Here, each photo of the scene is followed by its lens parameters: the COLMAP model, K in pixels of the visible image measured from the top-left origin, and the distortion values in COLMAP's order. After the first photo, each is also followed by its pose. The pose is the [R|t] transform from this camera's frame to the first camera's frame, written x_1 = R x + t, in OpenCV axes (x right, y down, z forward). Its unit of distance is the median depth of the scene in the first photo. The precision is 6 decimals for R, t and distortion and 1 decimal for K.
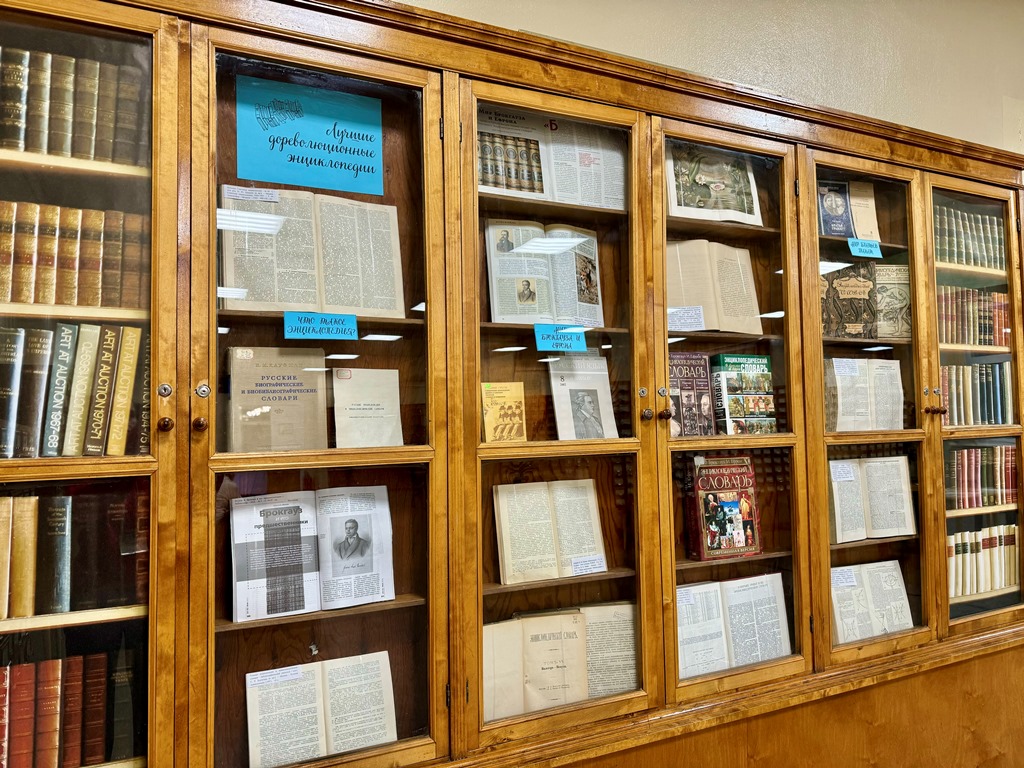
lens RADIAL K [[713.4, 0, 509.6], [0, 713.4, 383.8], [0, 0, 1]] dist [0.011846, 0.000807]
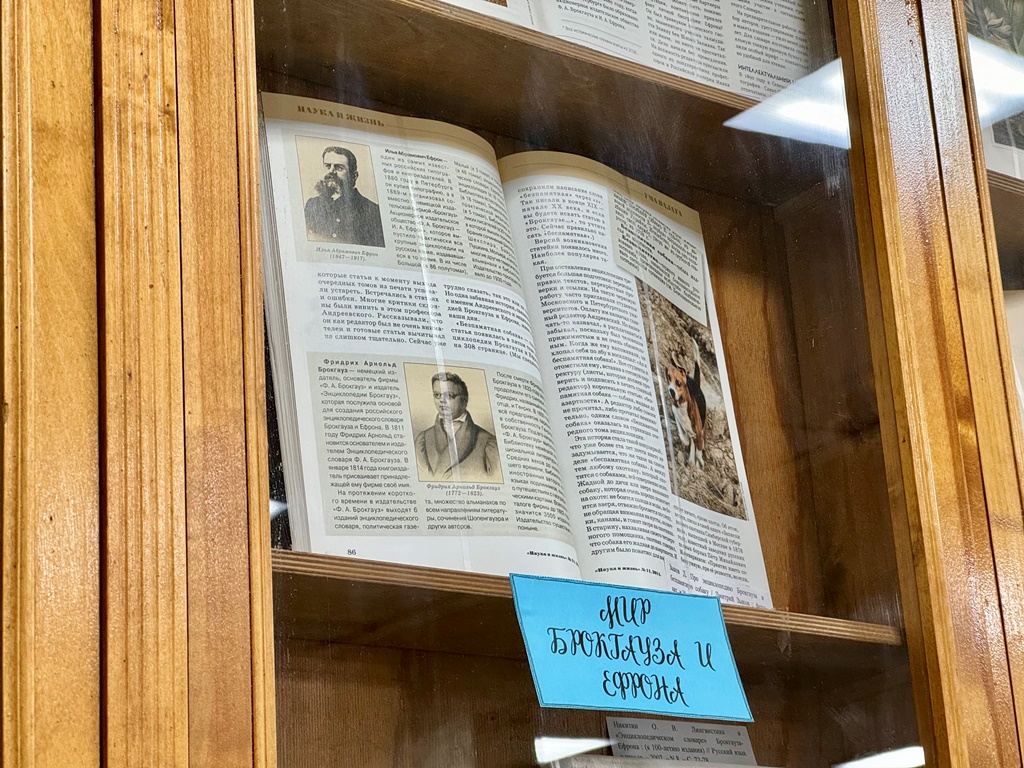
lens RADIAL K [[2317.5, 0, 510.4], [0, 2317.5, 383.0], [0, 0, 1]] dist [0.043972, 0.000000]
pose [[0.973824, 0.031736, 0.225078, -0.113975], [0.028734, 0.965074, -0.260397, 0.033073], [-0.225481, 0.260048, 0.938900, 0.381840]]
